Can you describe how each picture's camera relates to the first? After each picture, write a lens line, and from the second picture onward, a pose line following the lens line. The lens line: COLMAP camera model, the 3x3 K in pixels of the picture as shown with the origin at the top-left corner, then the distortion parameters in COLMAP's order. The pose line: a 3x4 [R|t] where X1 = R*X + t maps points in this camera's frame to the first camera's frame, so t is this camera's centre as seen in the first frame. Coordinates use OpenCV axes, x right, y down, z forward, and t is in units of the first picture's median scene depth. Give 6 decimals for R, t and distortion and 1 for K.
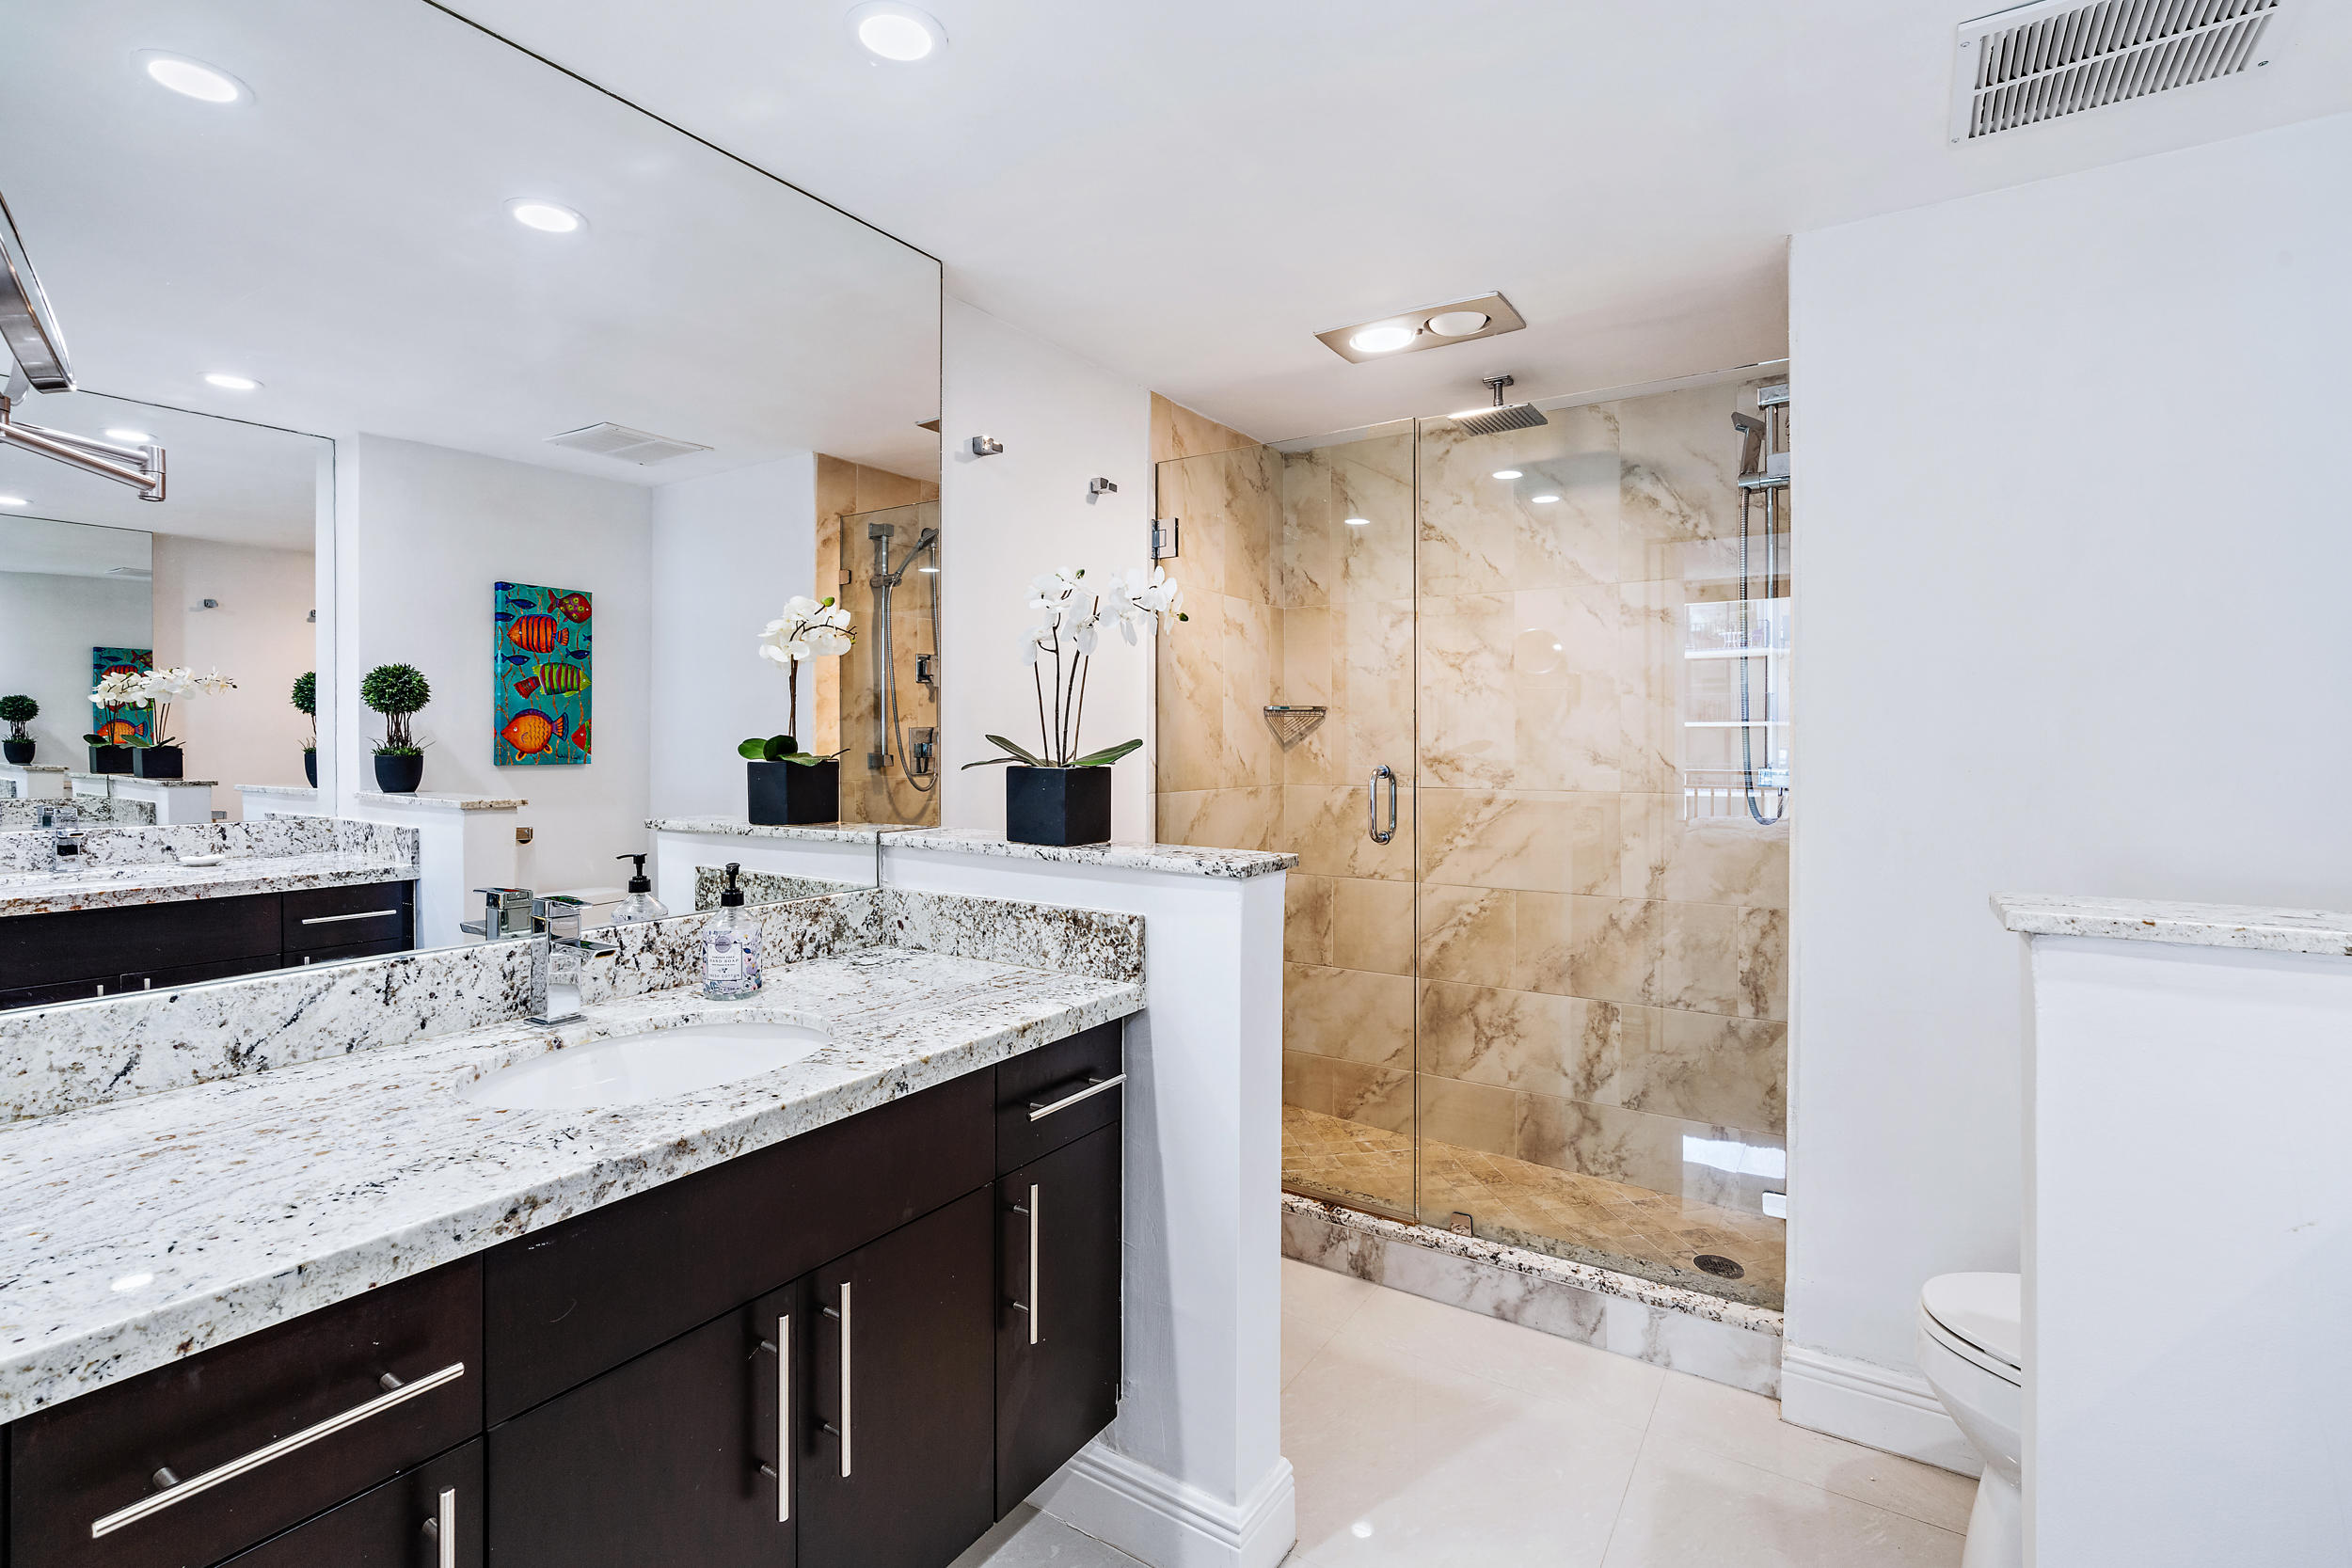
lens RADIAL K [[1095.9, 0, 1164.8], [0, 1095.9, 748.2], [0, 0, 1]] dist [-0.002970, 0.002234]
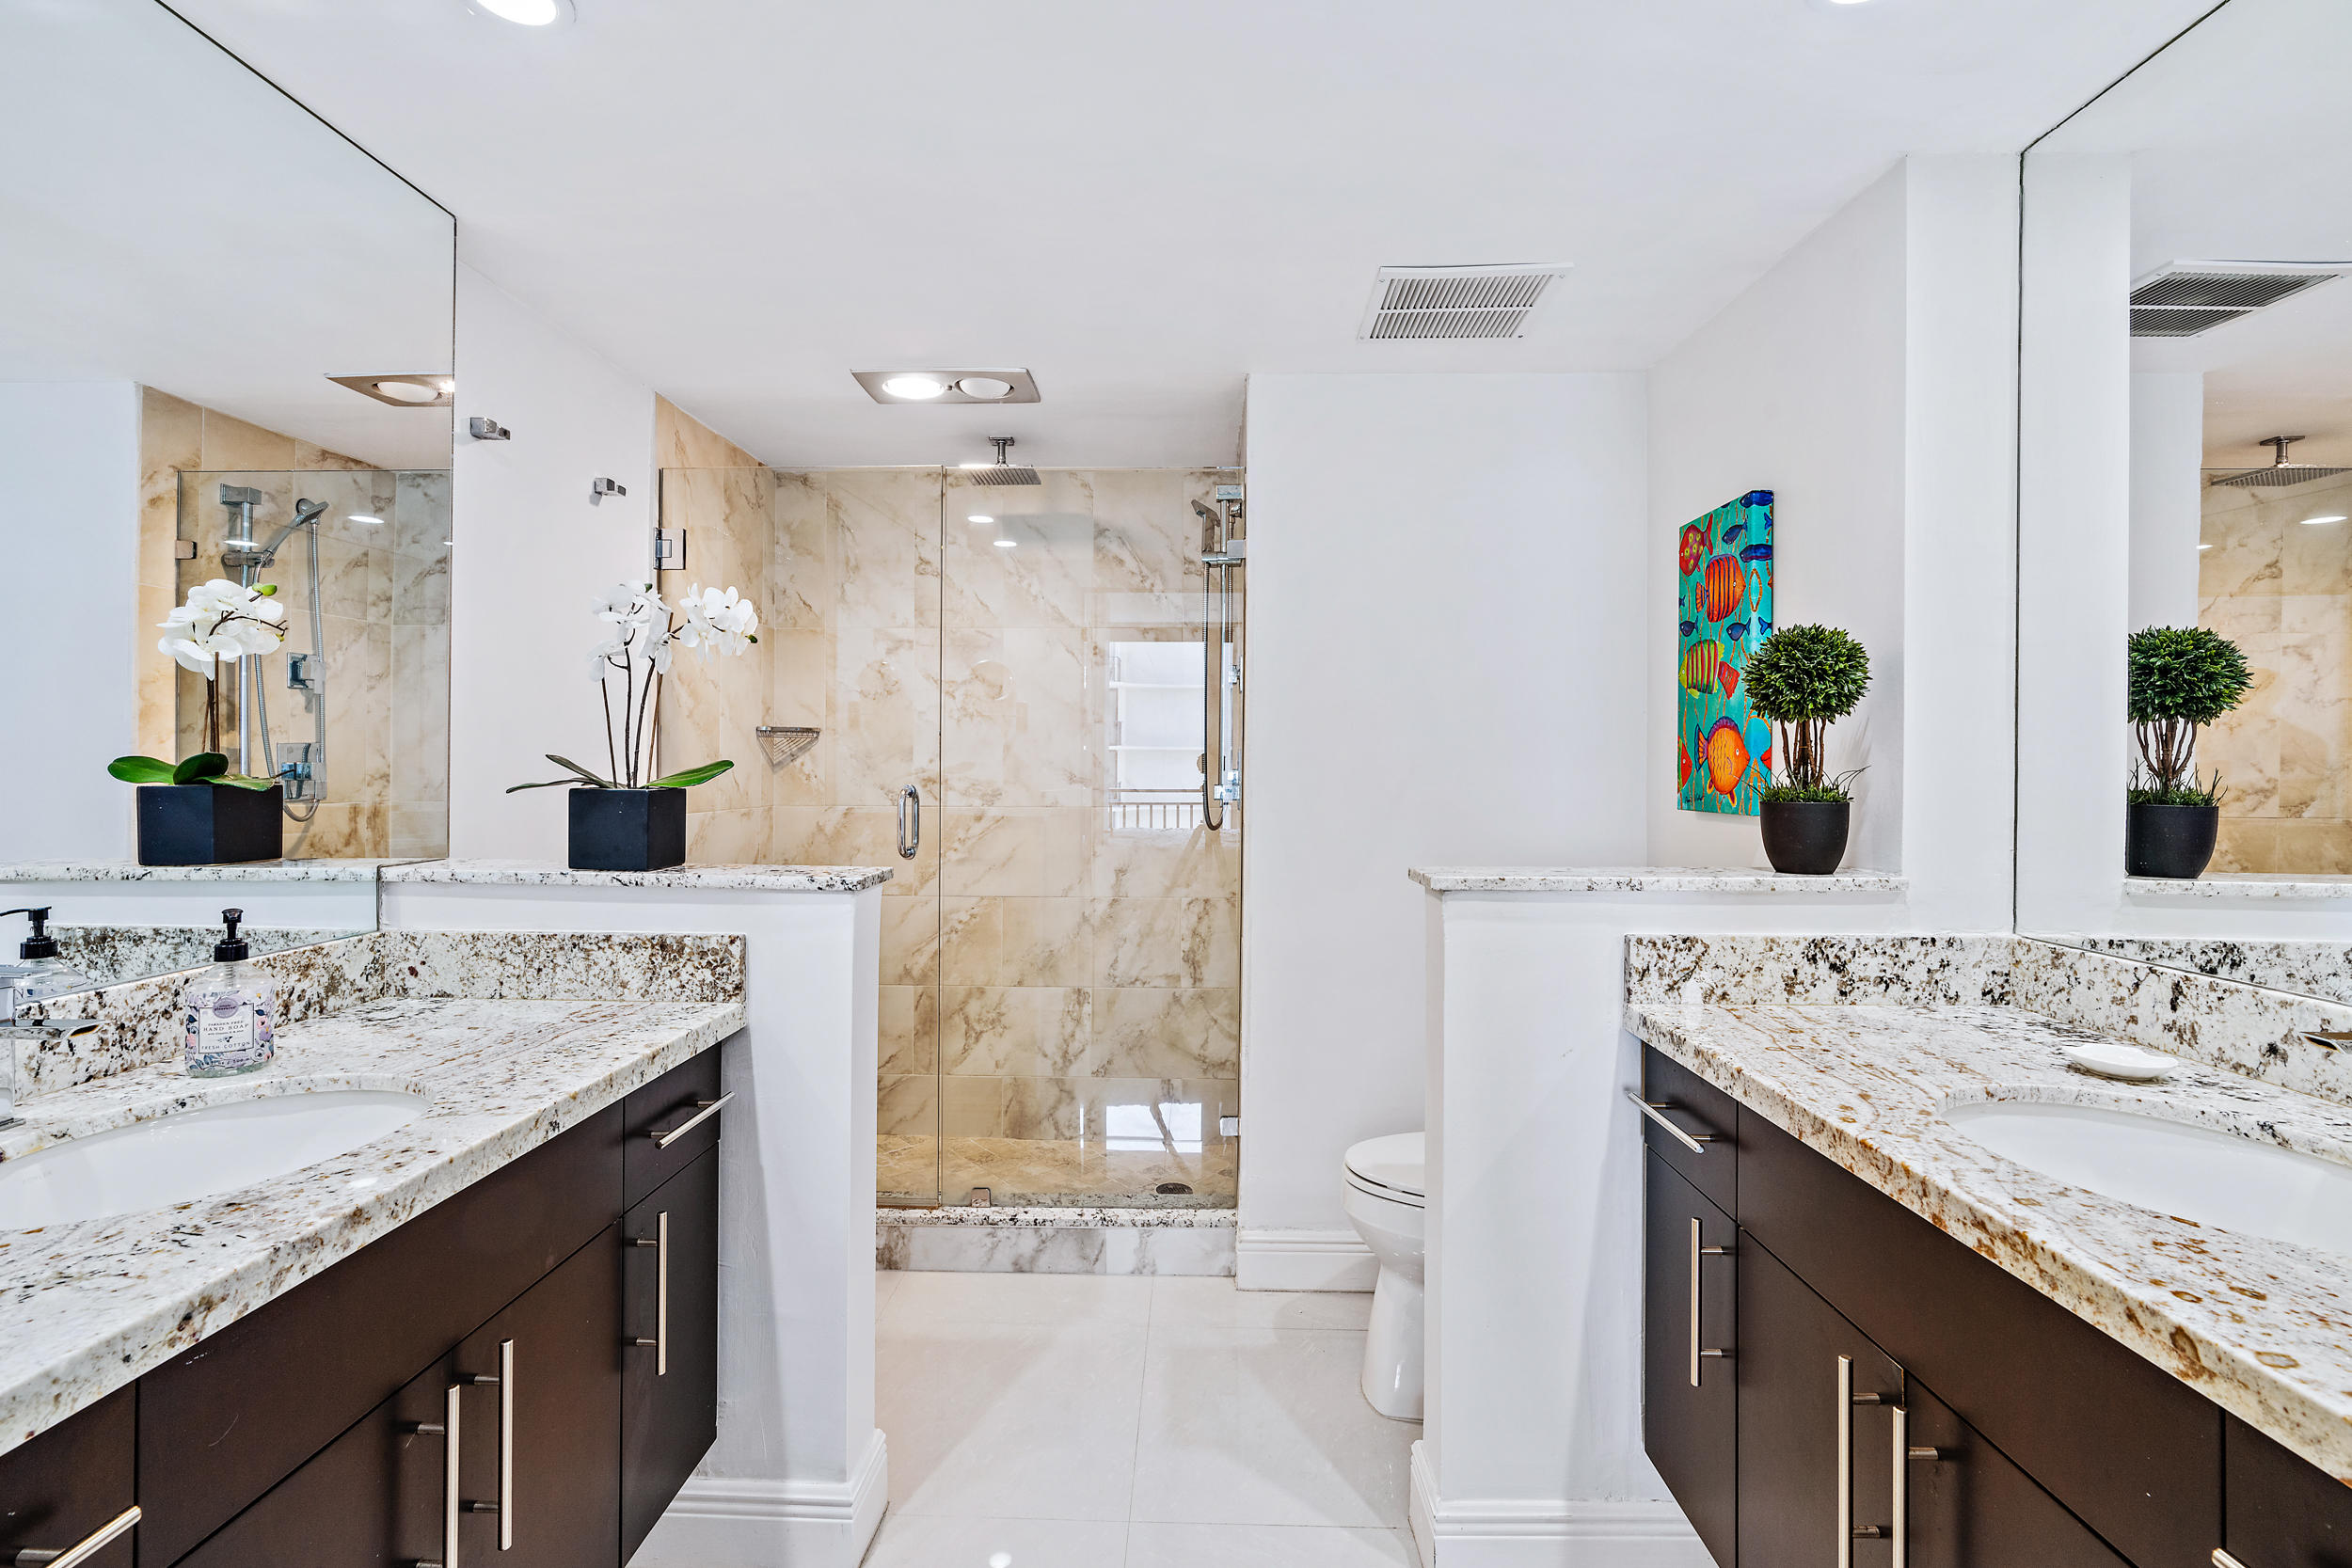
lens RADIAL K [[1095.9, 0, 1166.9], [0, 1095.9, 772.6], [0, 0, 1]] dist [-0.002970, 0.002234]
pose [[0.851748, -0.001006, 0.523951, -0.170770], [-0.000744, 0.999995, 0.003130, -0.000330], [-0.523952, -0.003055, 0.851742, -0.050375]]
